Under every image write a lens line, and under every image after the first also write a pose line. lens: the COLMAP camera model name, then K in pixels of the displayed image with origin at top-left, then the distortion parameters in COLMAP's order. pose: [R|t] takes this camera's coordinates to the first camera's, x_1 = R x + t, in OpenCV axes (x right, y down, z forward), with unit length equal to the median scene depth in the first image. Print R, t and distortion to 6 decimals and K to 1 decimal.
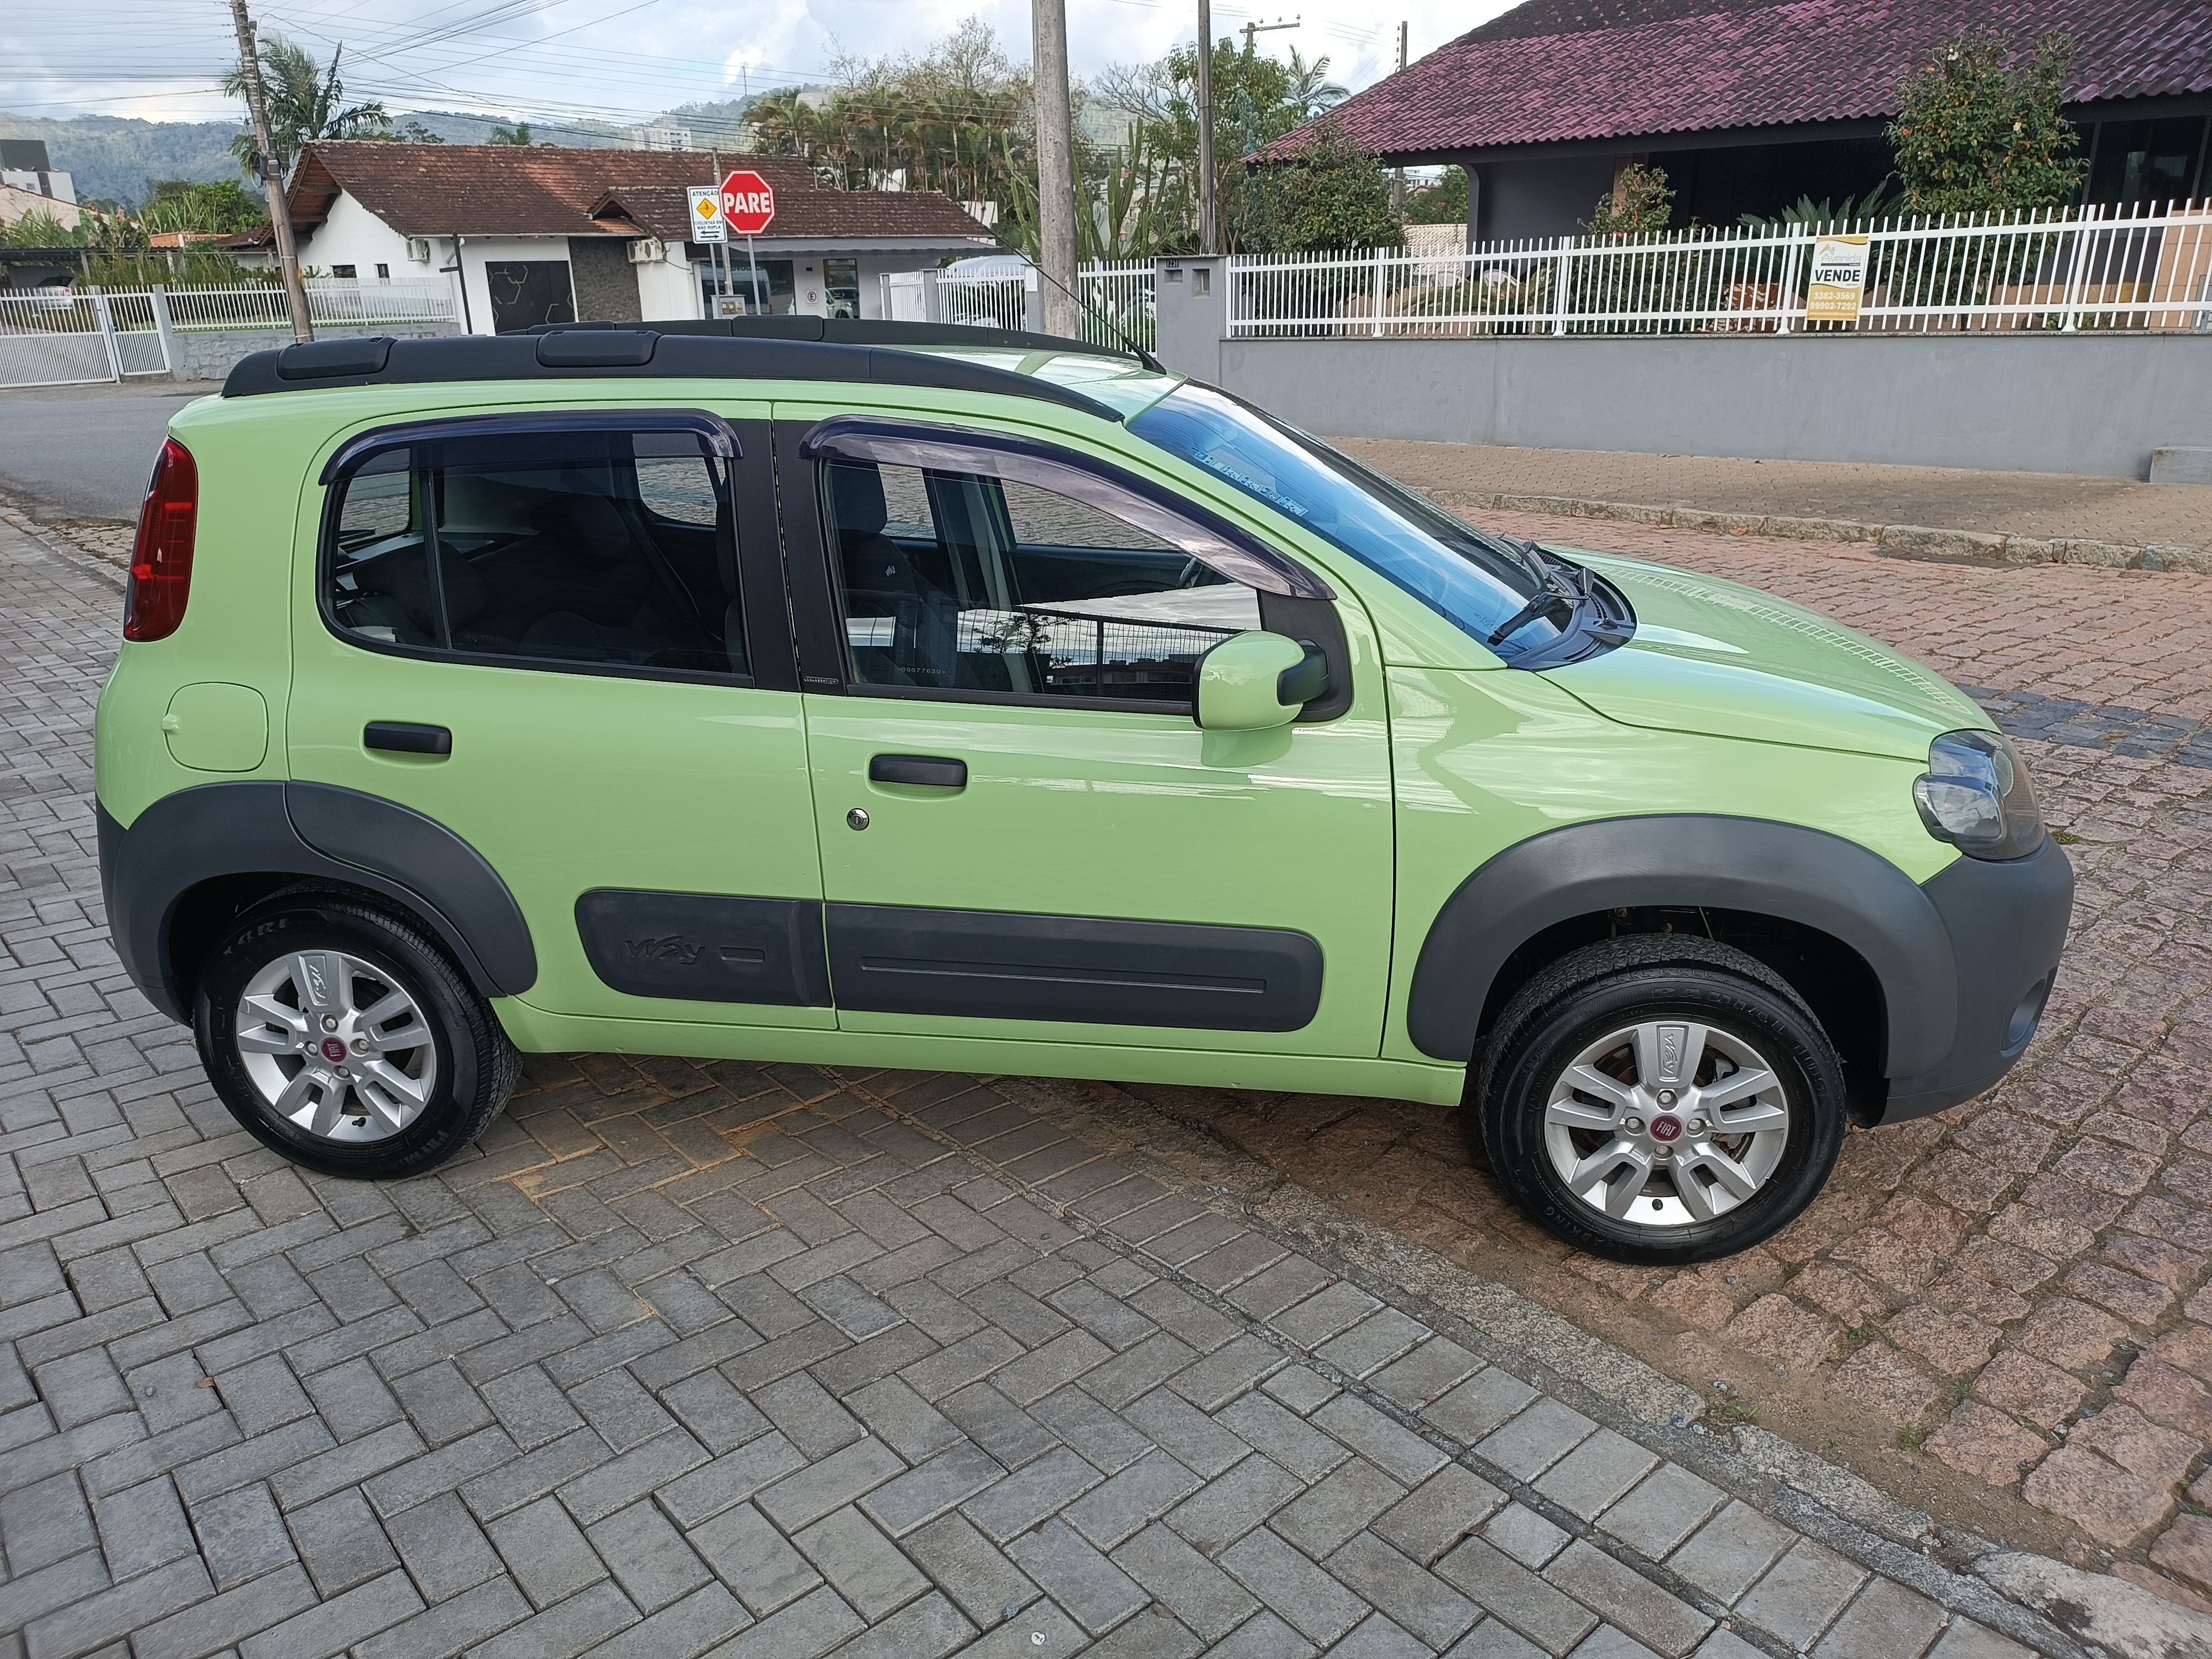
lens RADIAL K [[1581.2, 0, 1108.9], [0, 1581.2, 831.4], [0, 0, 1]] dist [0.019972, -0.016237]
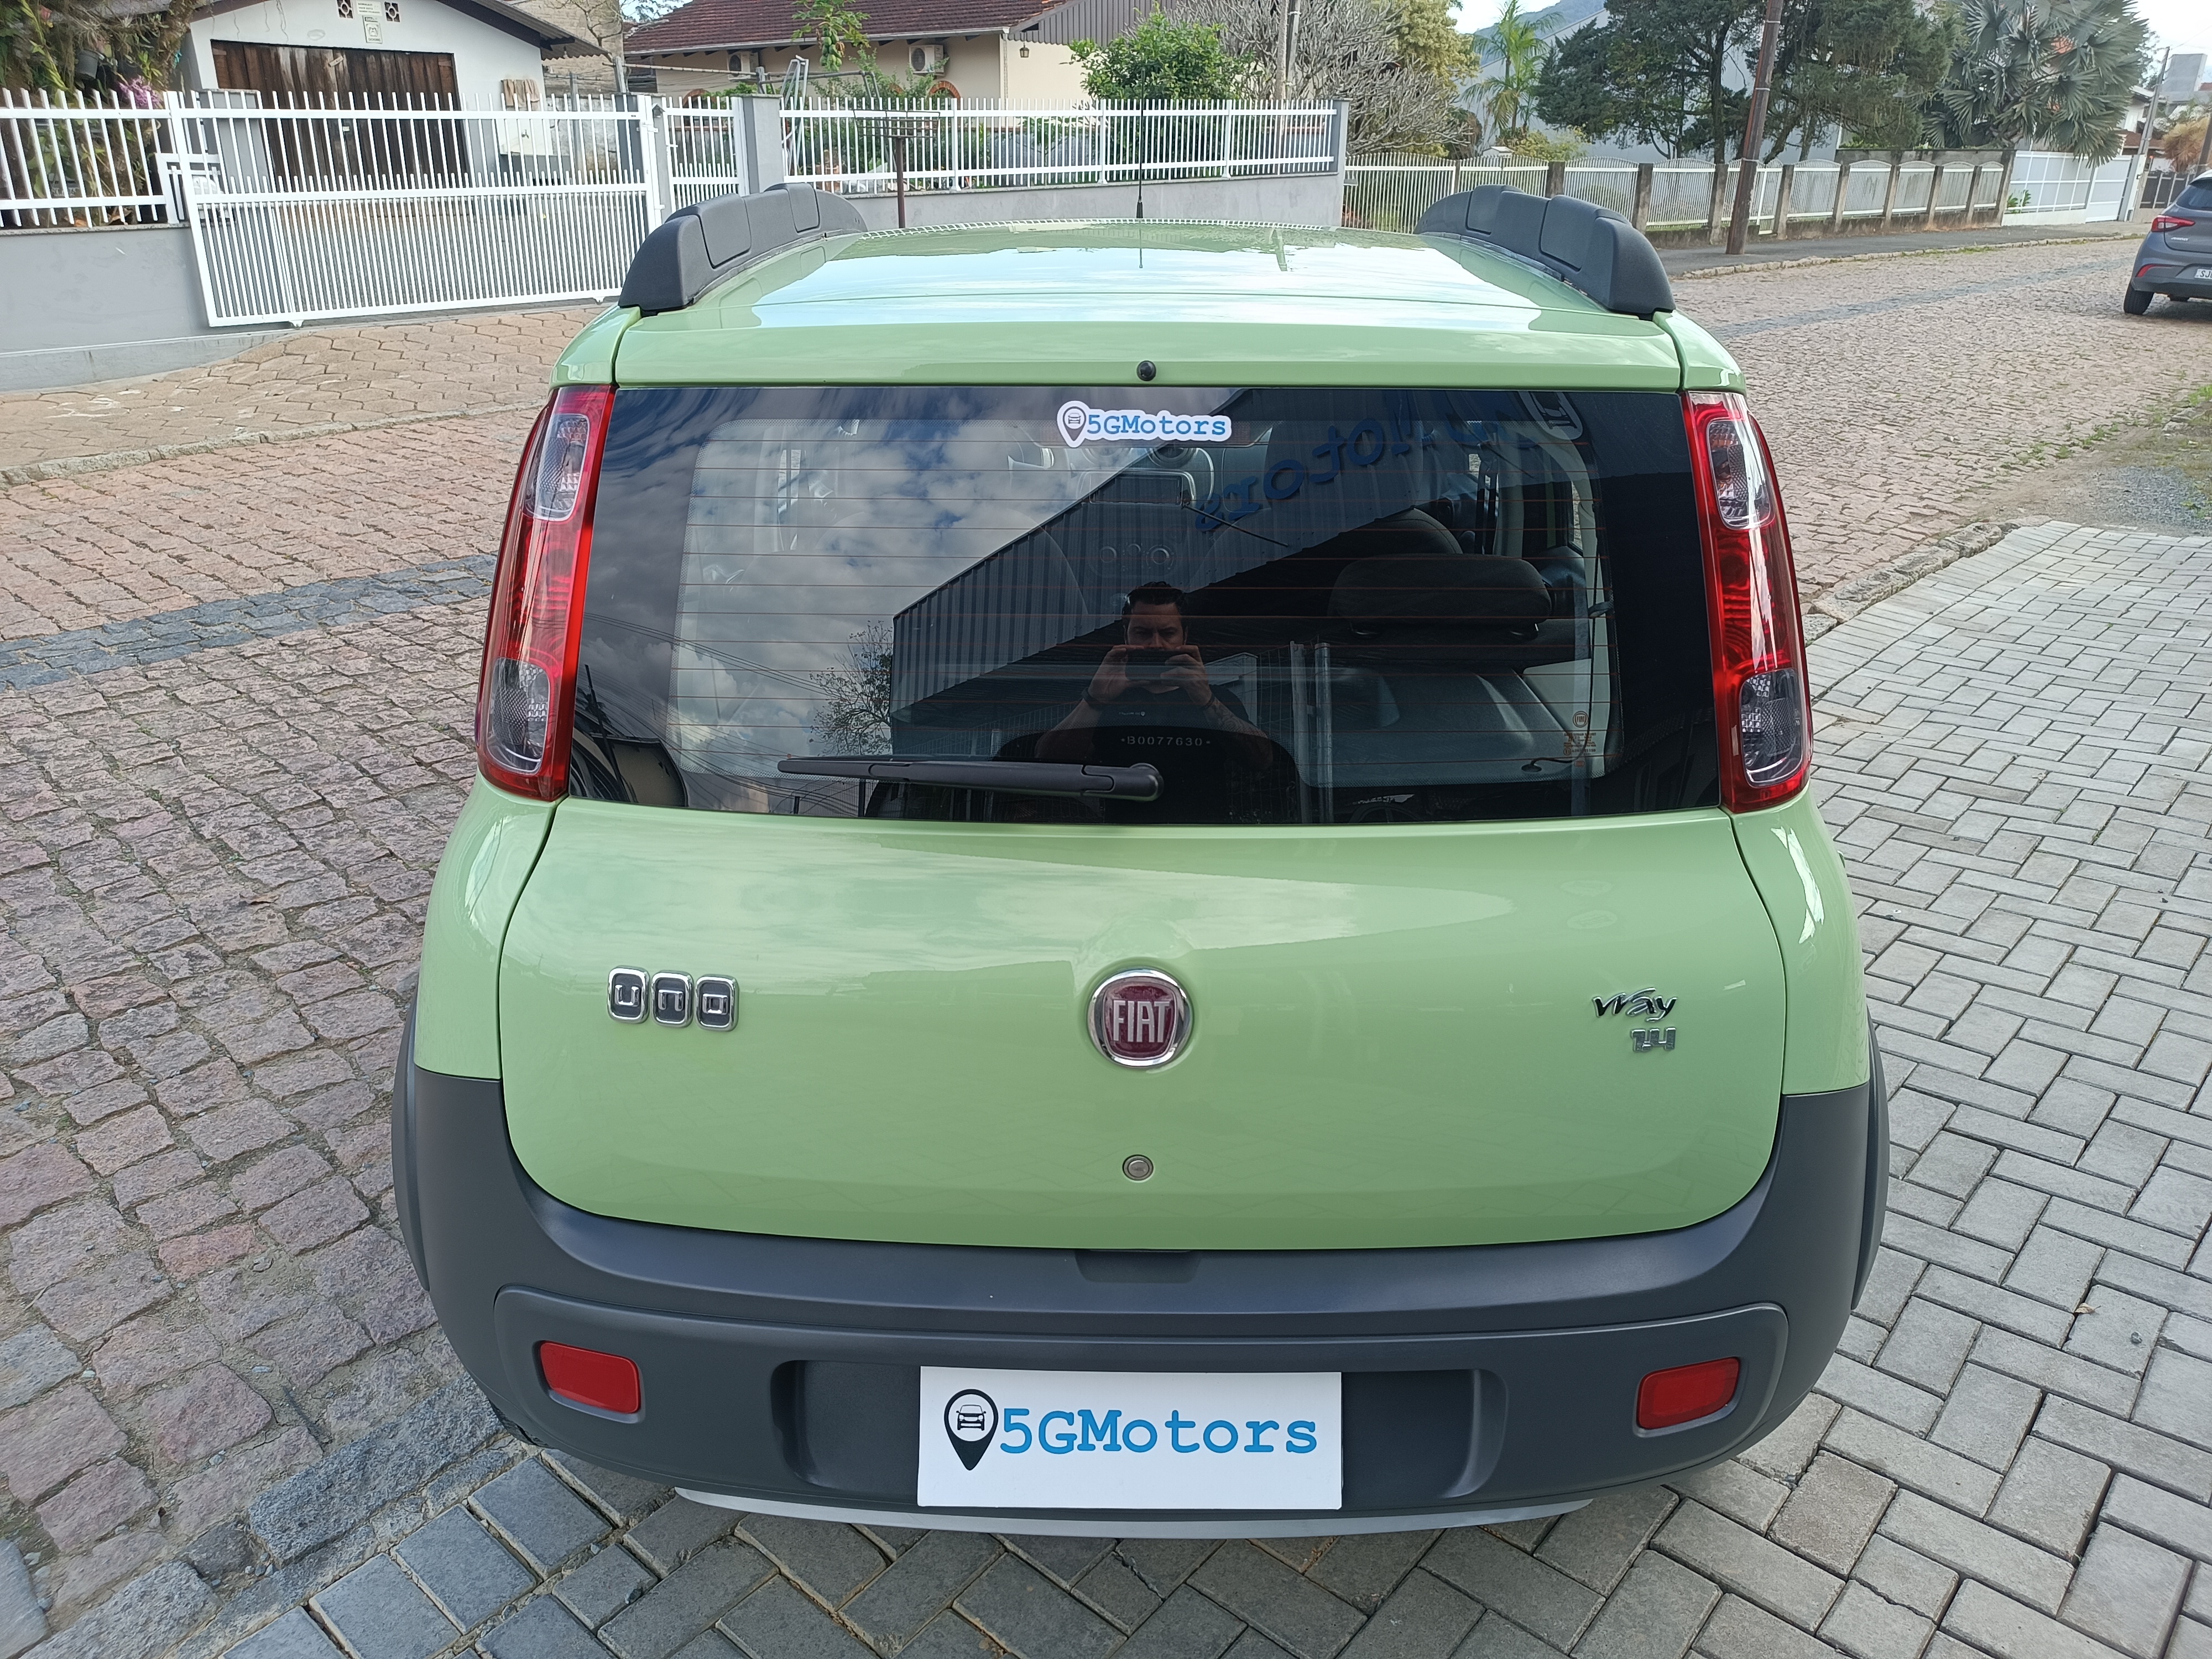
lens RADIAL K [[1581.2, 0, 1108.9], [0, 1581.2, 831.4], [0, 0, 1]] dist [0.019972, -0.016237]
pose [[-0.114080, -0.367992, 0.922804, -1.148238], [0.331287, 0.861611, 0.384545, -0.409431], [-0.936608, 0.349582, 0.023618, 1.287170]]
